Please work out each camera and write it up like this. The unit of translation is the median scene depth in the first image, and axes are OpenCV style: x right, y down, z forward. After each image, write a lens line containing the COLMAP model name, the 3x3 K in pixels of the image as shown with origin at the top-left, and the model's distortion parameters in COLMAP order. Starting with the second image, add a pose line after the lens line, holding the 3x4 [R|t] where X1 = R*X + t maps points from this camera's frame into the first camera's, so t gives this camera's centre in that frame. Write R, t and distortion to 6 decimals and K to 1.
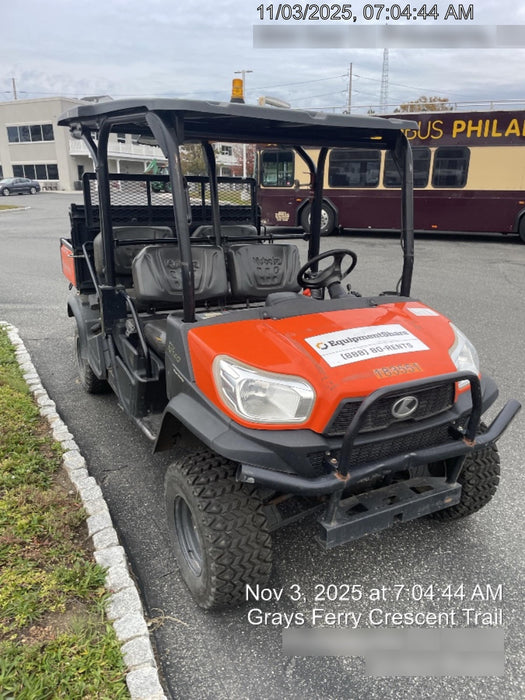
lens RADIAL K [[537.0, 0, 262.5], [0, 537.0, 350.0], [0, 0, 1]] dist [0.010118, -0.000462]
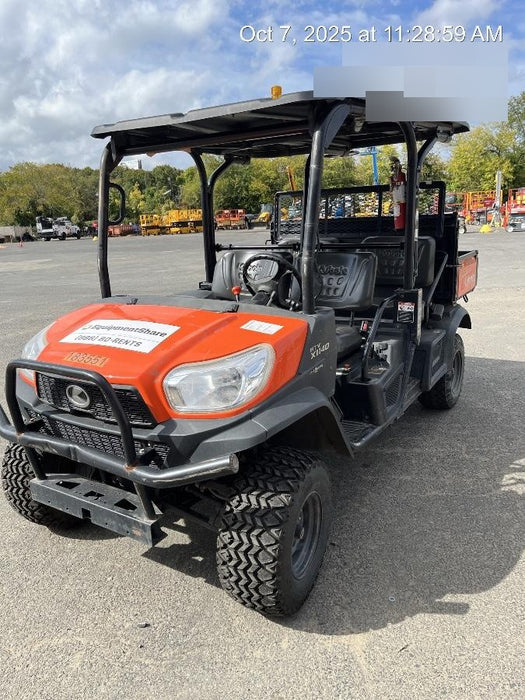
lens RADIAL K [[540.9, 0, 259.8], [0, 540.9, 347.5], [0, 0, 1]] dist [0.001149, 0.001354]
pose [[0.492916, 0.164576, -0.854370, 1.153644], [-0.219416, 0.973724, 0.060978, -0.104586], [0.841956, 0.157405, 0.516075, 0.690499]]
